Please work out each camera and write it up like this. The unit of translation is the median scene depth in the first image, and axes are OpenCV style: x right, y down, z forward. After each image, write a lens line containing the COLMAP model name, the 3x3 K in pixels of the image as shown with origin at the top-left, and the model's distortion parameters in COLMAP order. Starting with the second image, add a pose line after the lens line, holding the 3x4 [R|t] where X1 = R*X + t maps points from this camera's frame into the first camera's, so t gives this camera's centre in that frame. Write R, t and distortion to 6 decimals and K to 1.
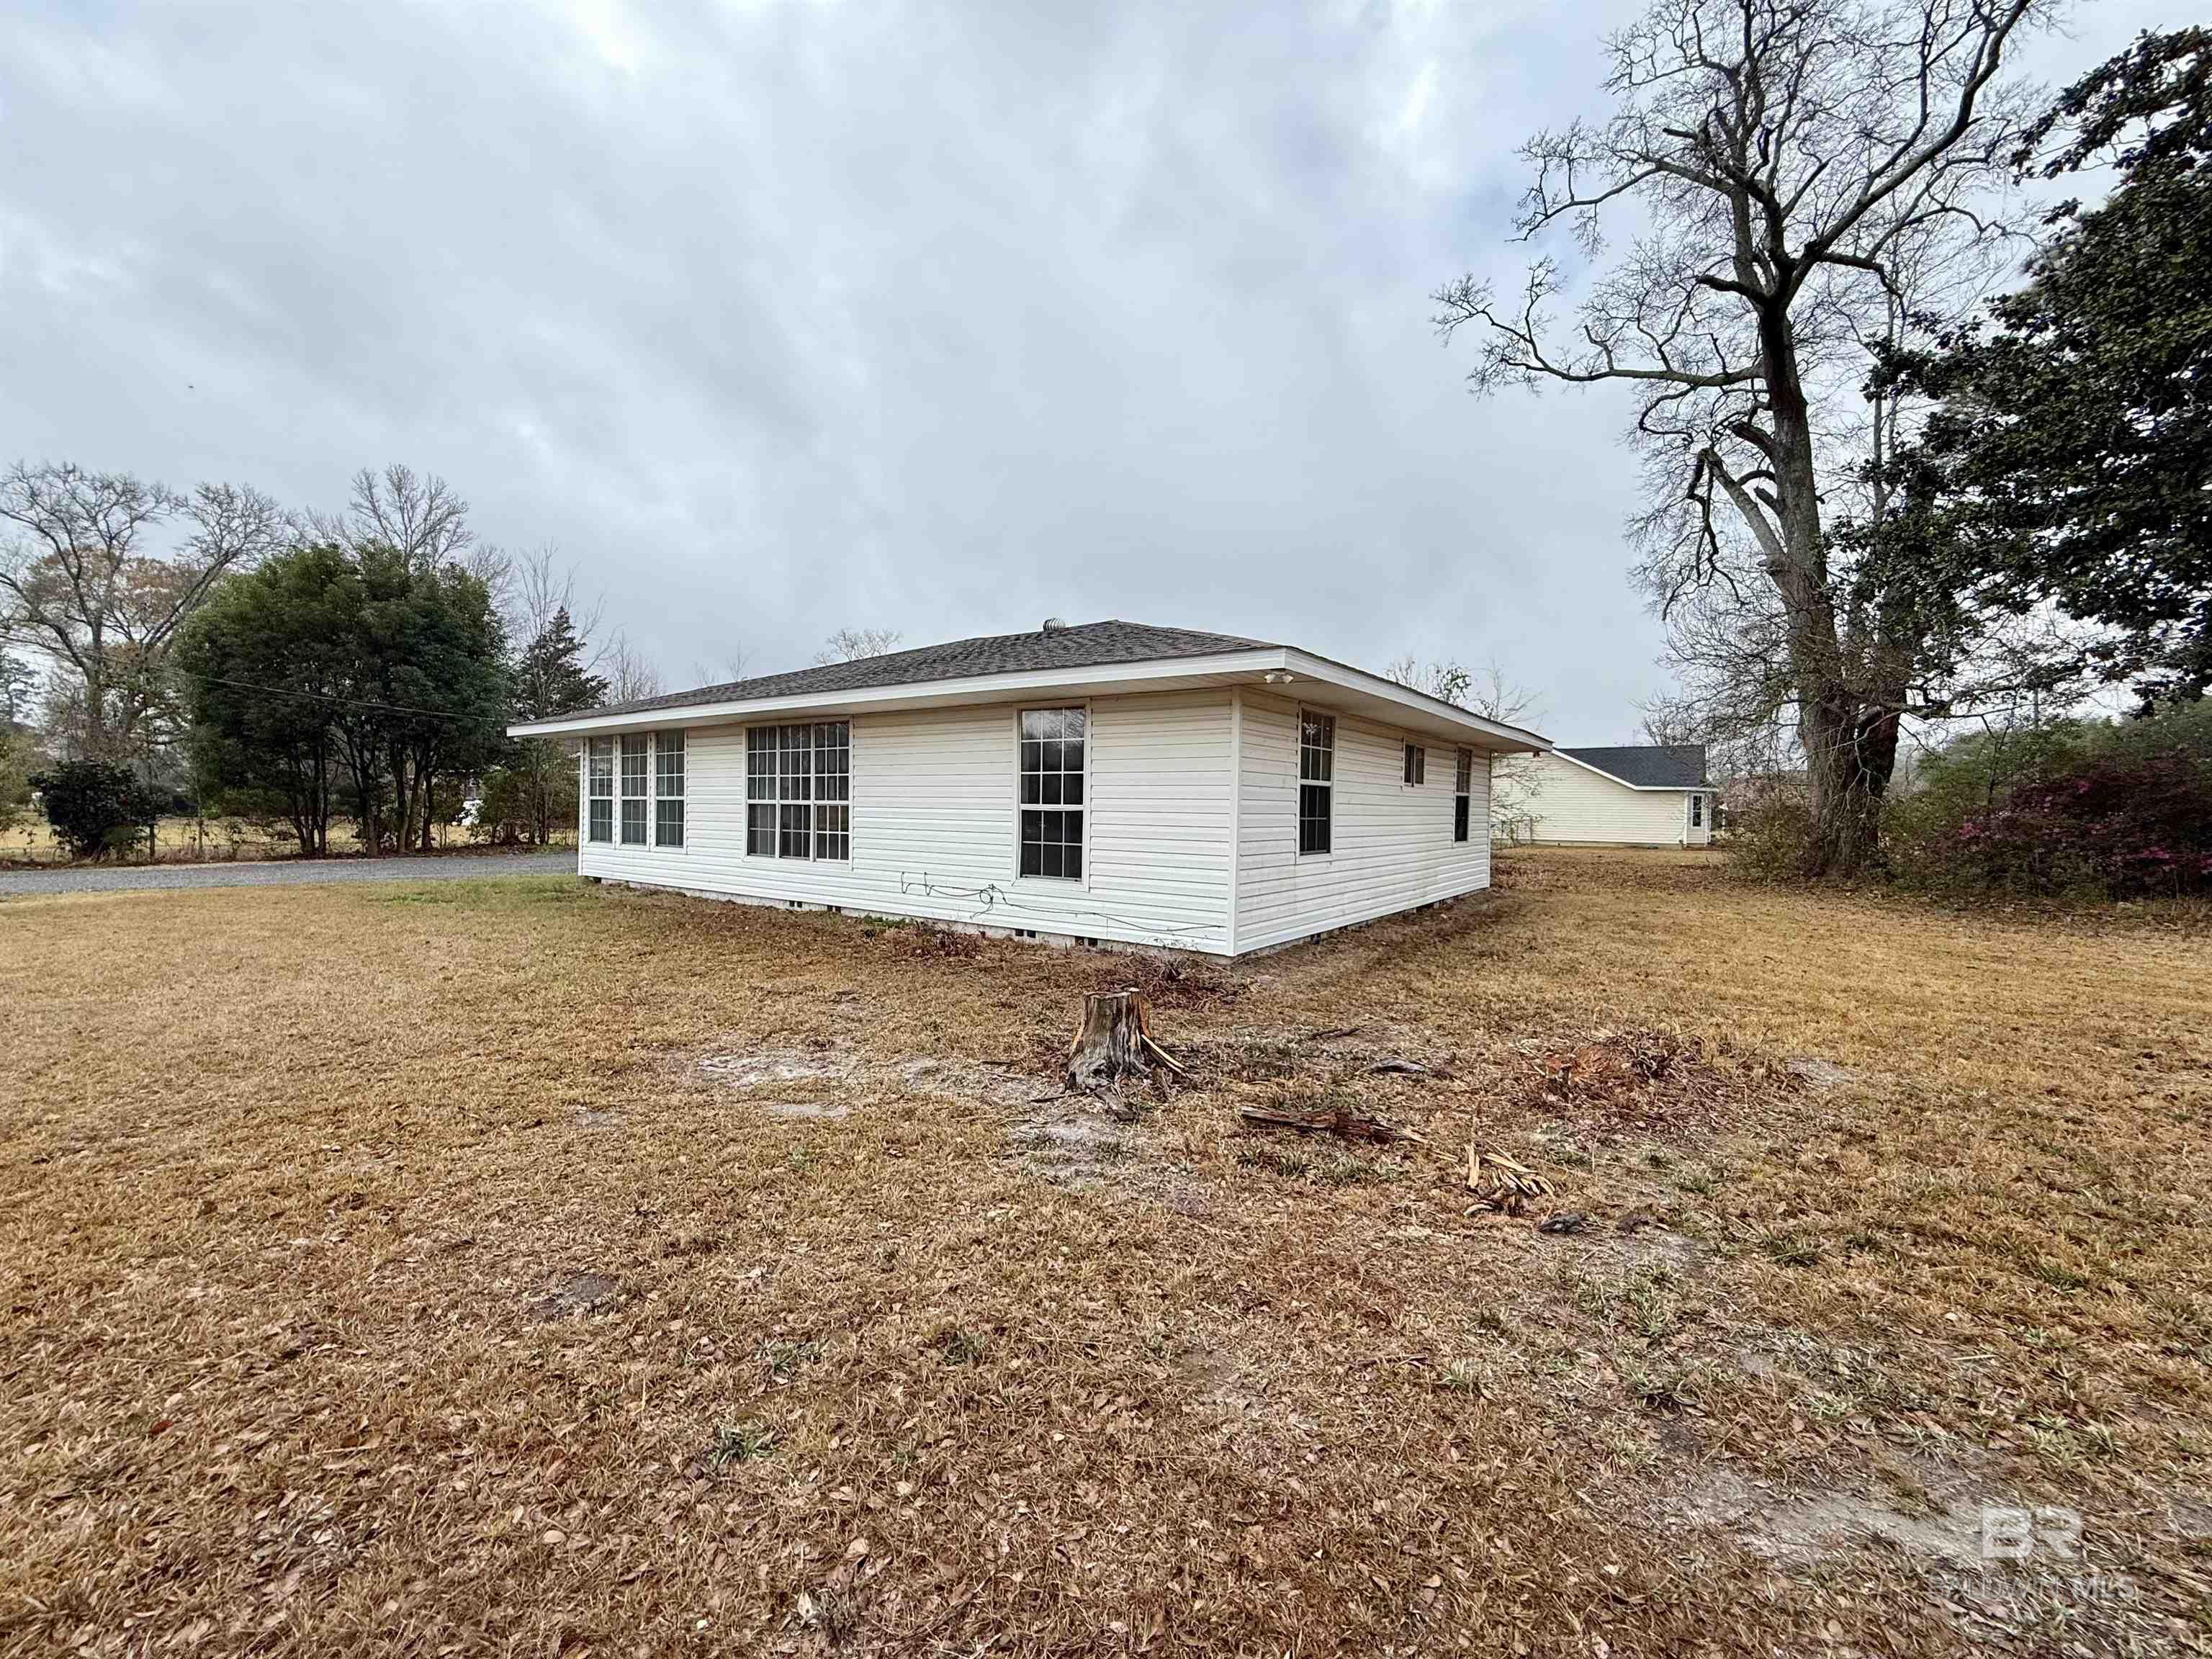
lens RADIAL K [[879.1, 0, 1106.0], [0, 879.1, 829.5], [0, 0, 1]] dist [0.000541, 0.000143]
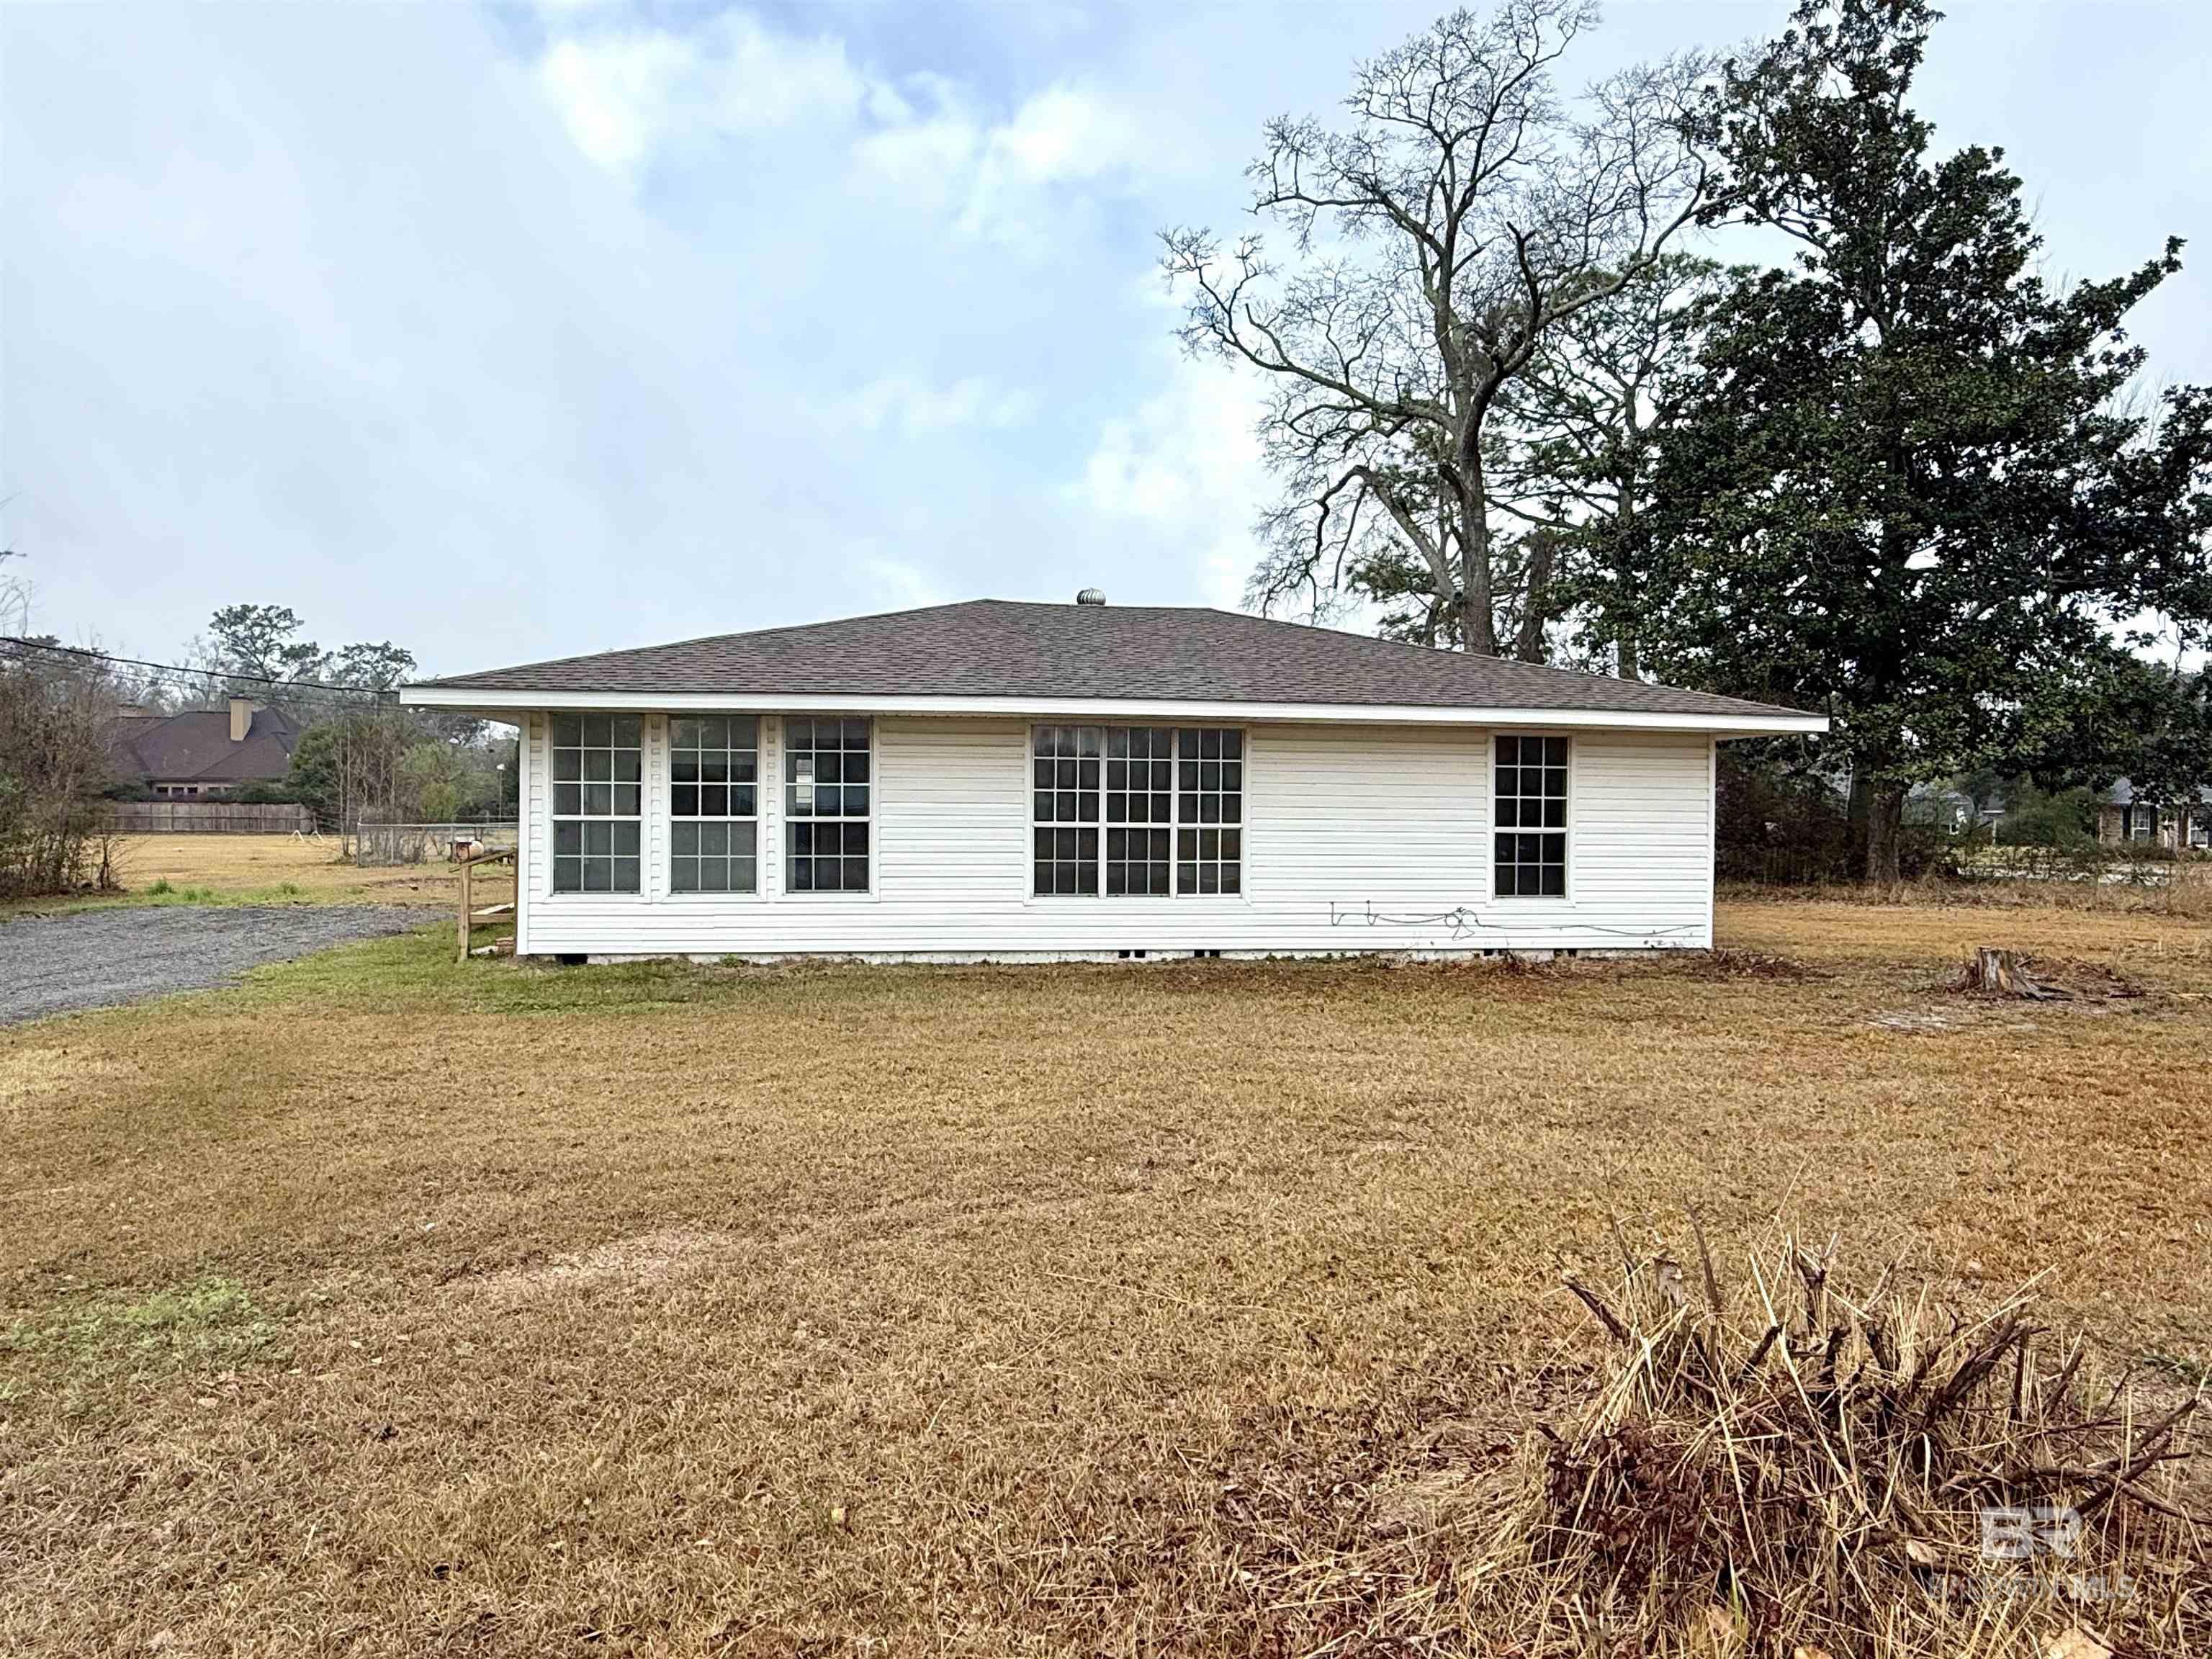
lens RADIAL K [[1337.0, 0, 1103.3], [0, 1337.0, 824.7], [0, 0, 1]] dist [-0.003533, 0.001518]
pose [[0.717751, -0.015895, 0.696118, -1.258624], [0.017117, 0.999840, 0.005180, -0.039758], [-0.696089, 0.008198, 0.717909, 0.161681]]
